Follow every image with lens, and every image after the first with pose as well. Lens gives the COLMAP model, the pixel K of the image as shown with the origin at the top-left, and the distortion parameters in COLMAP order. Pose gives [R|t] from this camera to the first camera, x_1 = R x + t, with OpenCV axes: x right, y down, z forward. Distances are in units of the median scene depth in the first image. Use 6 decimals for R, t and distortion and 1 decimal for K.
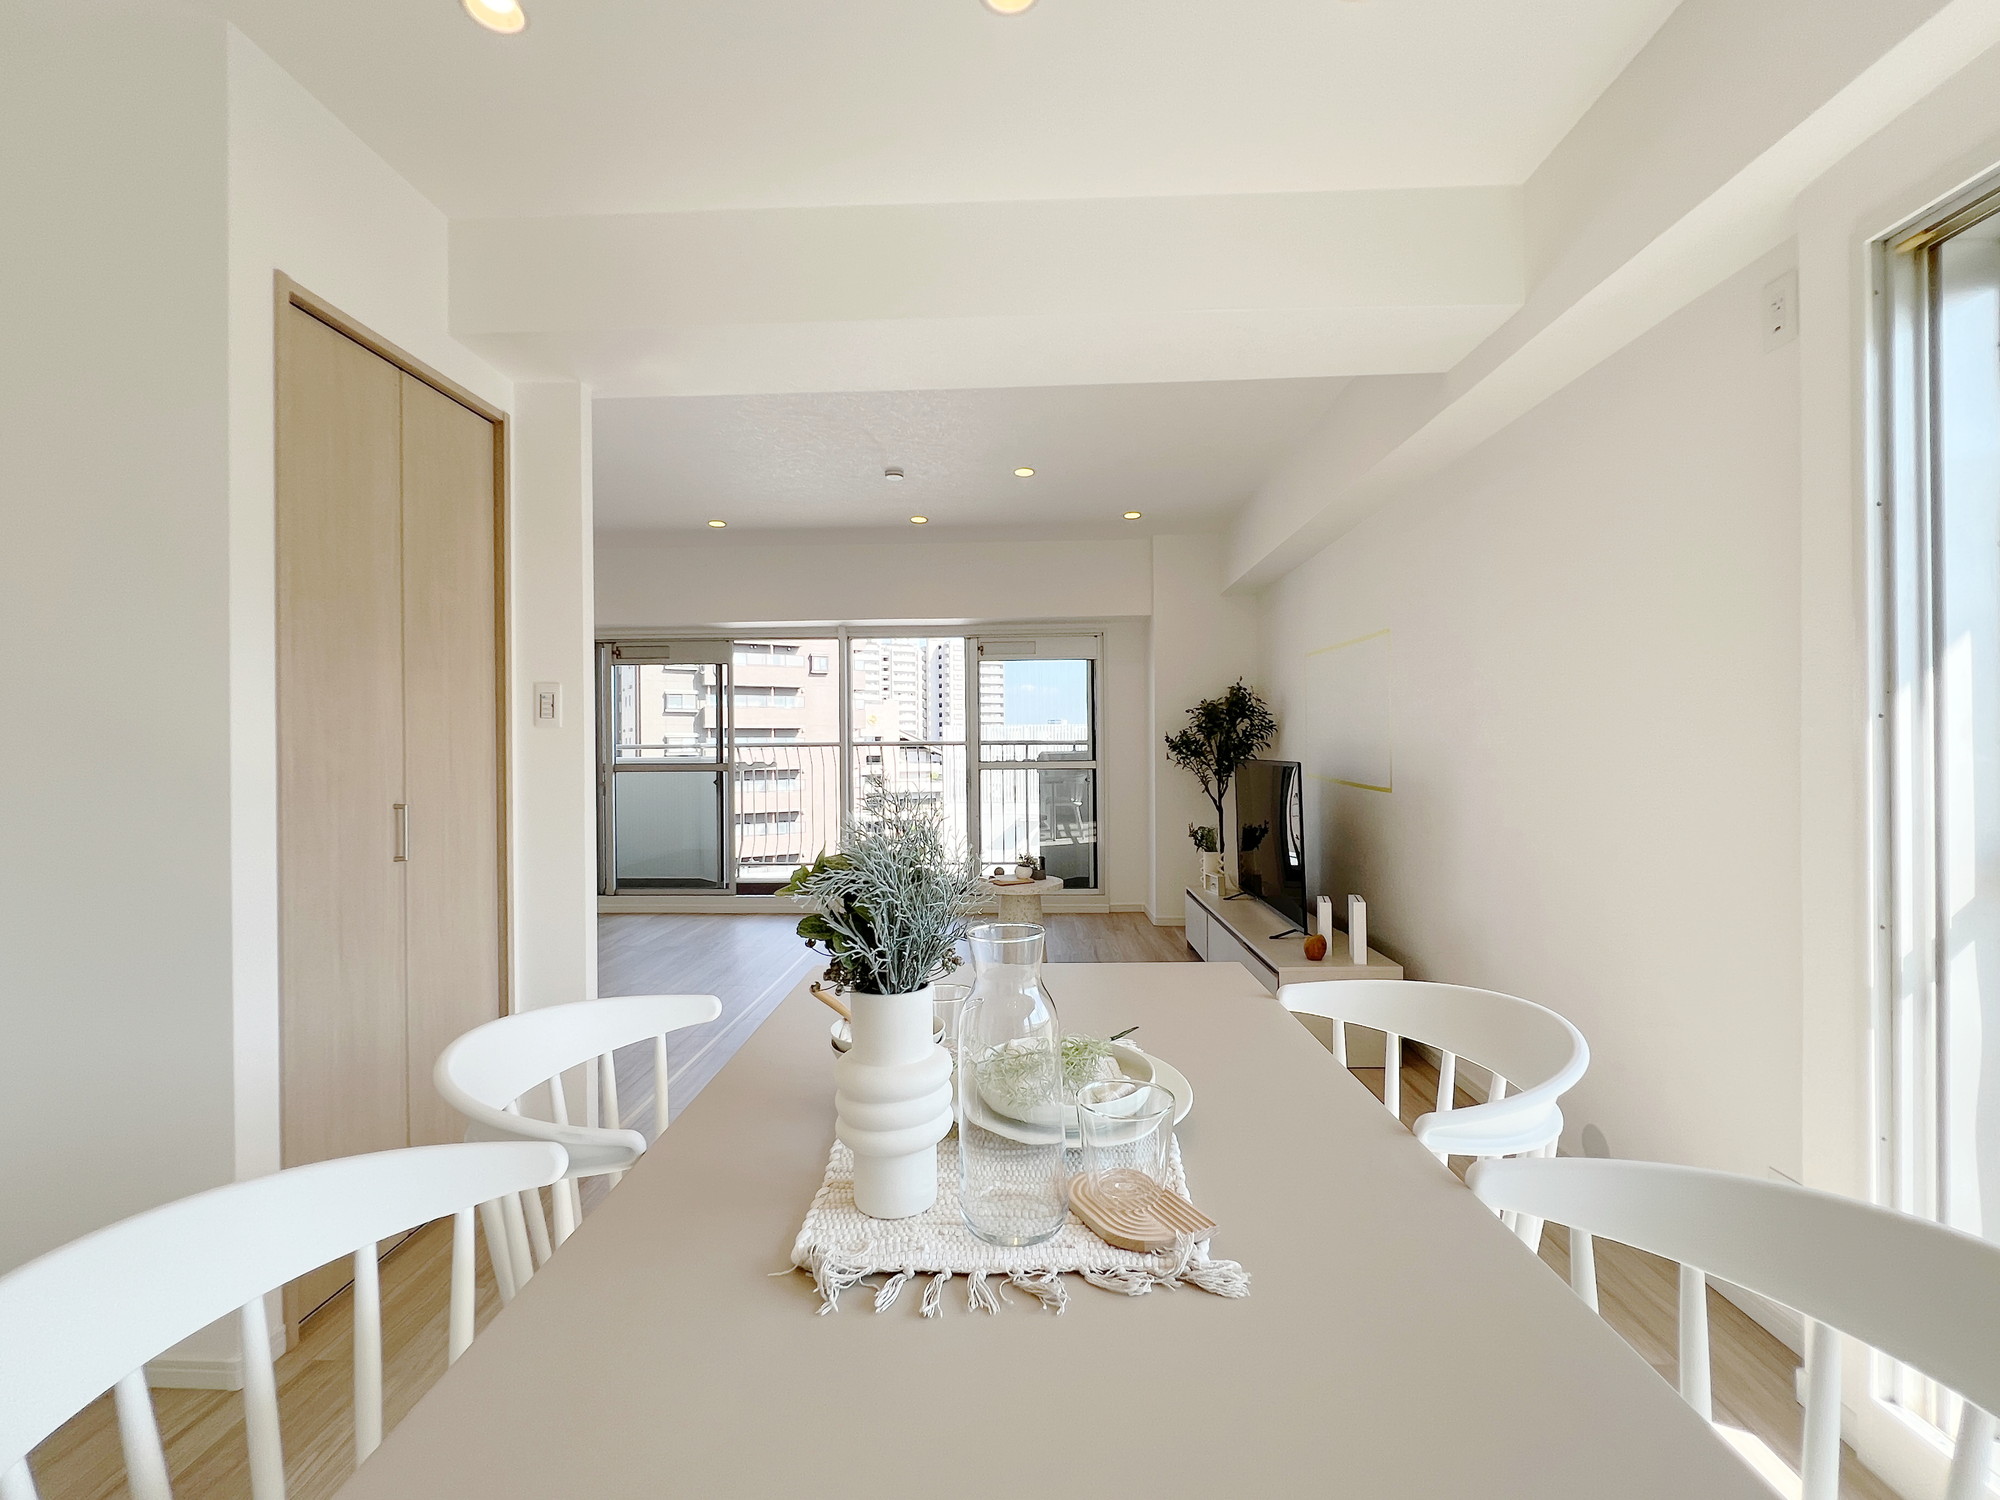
lens RADIAL K [[887.8, 0, 1002.8], [0, 887.8, 748.8], [0, 0, 1]] dist [0.000262, 0.001388]
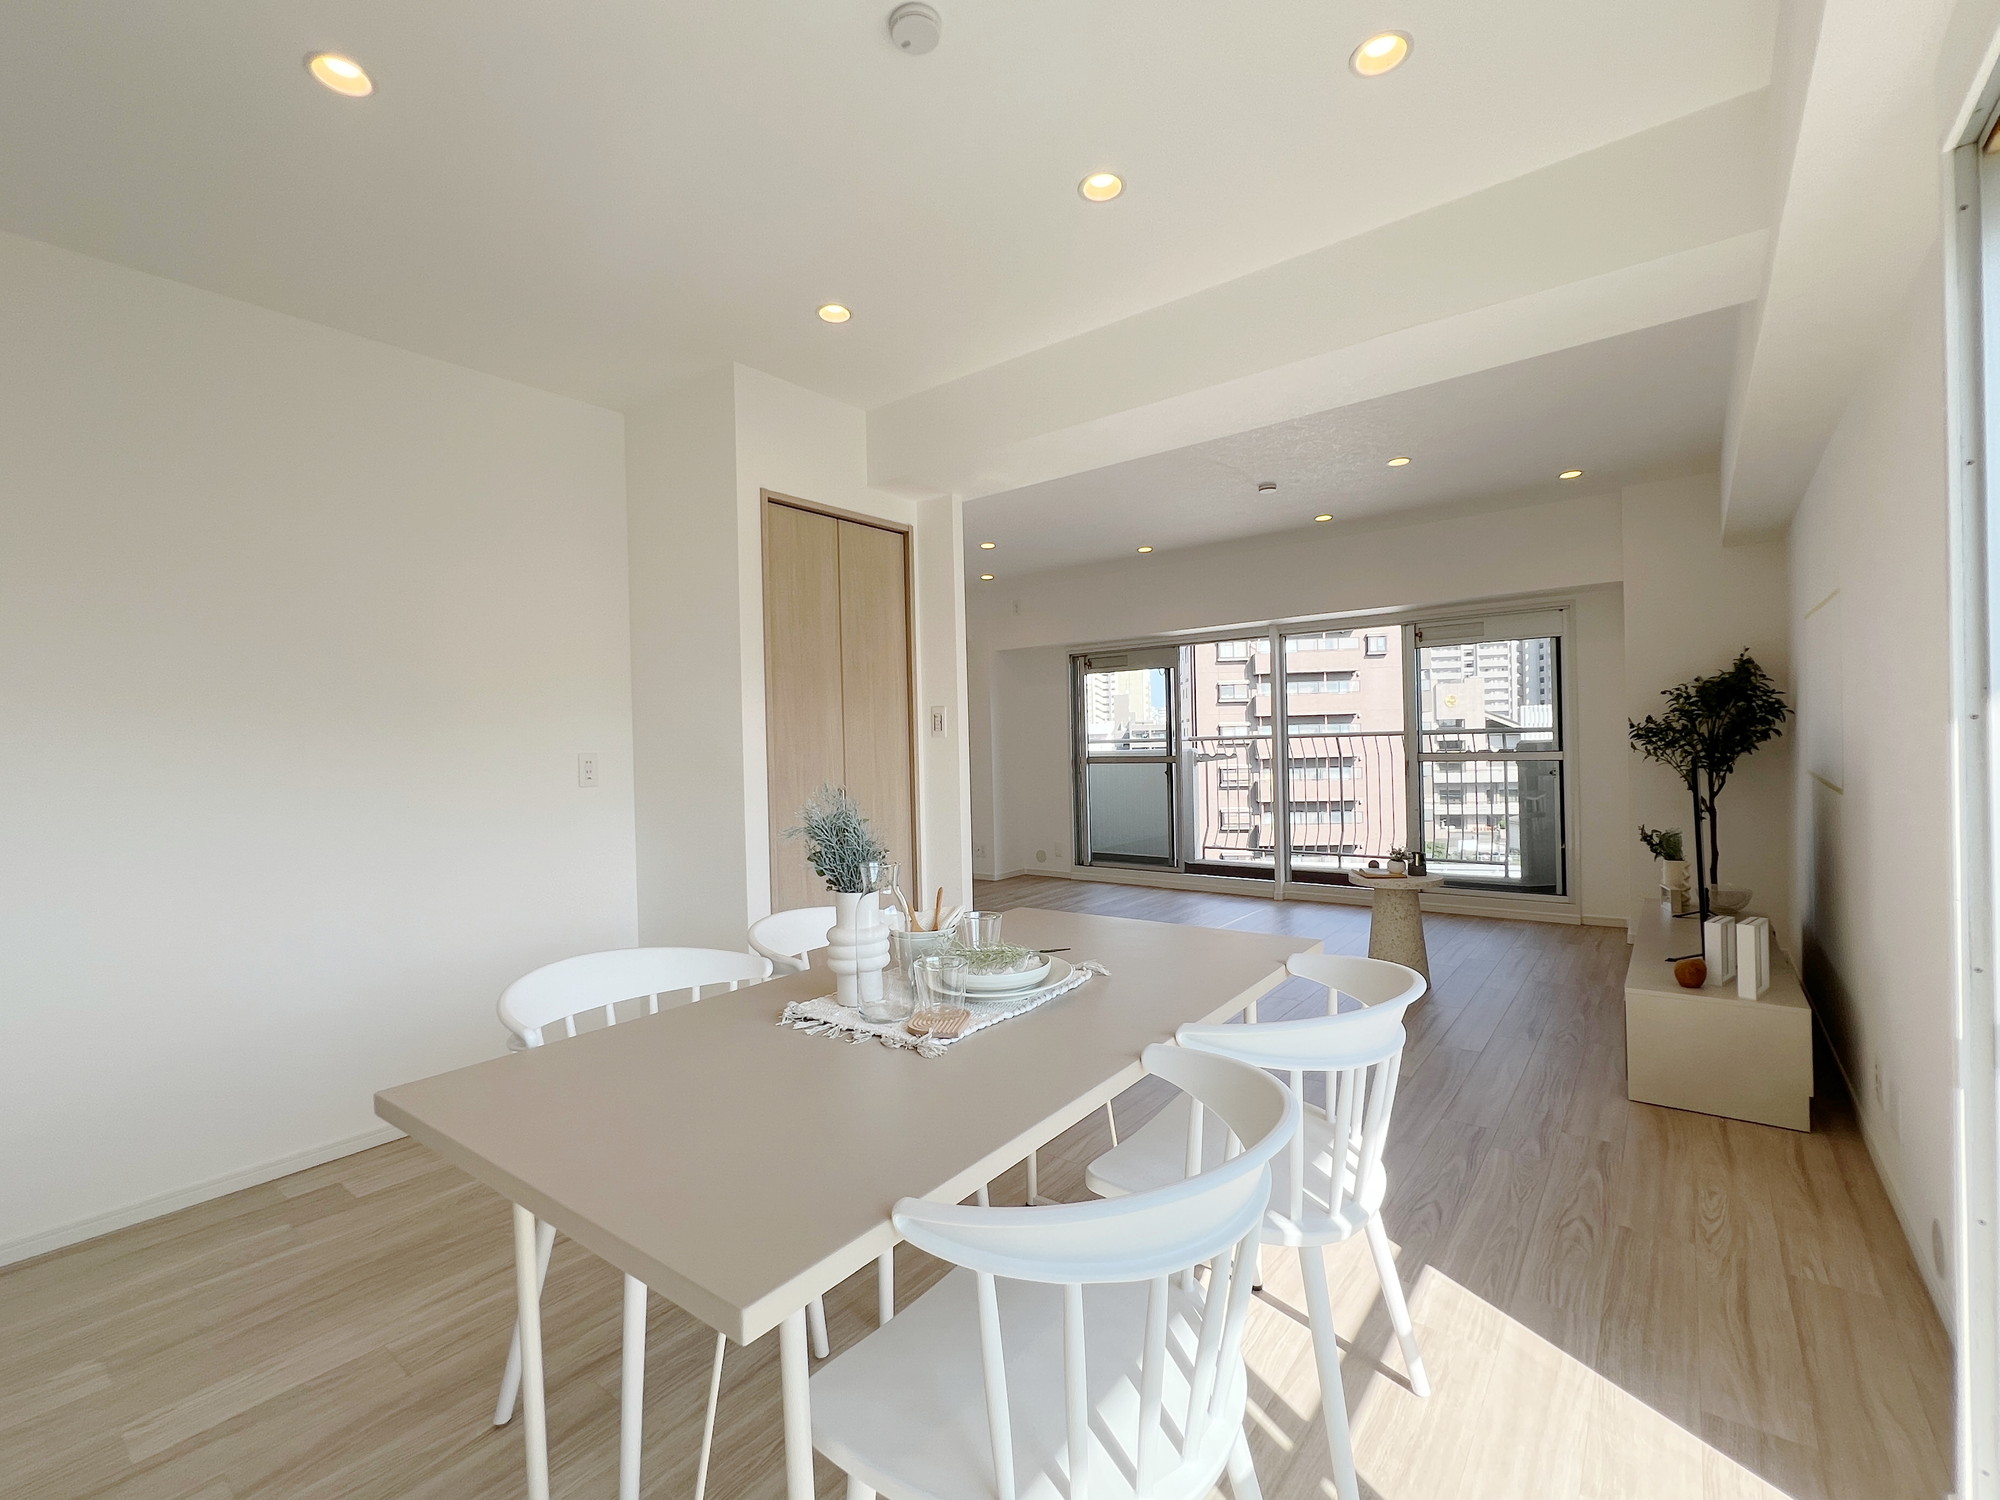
lens RADIAL K [[887.8, 0, 987.3], [0, 887.8, 750.3], [0, 0, 1]] dist [0.000262, 0.001388]
pose [[0.807817, -0.008000, -0.589379, 0.162244], [0.017307, 0.999799, 0.010150, -0.006518], [0.589179, -0.018400, 0.807793, -0.048993]]
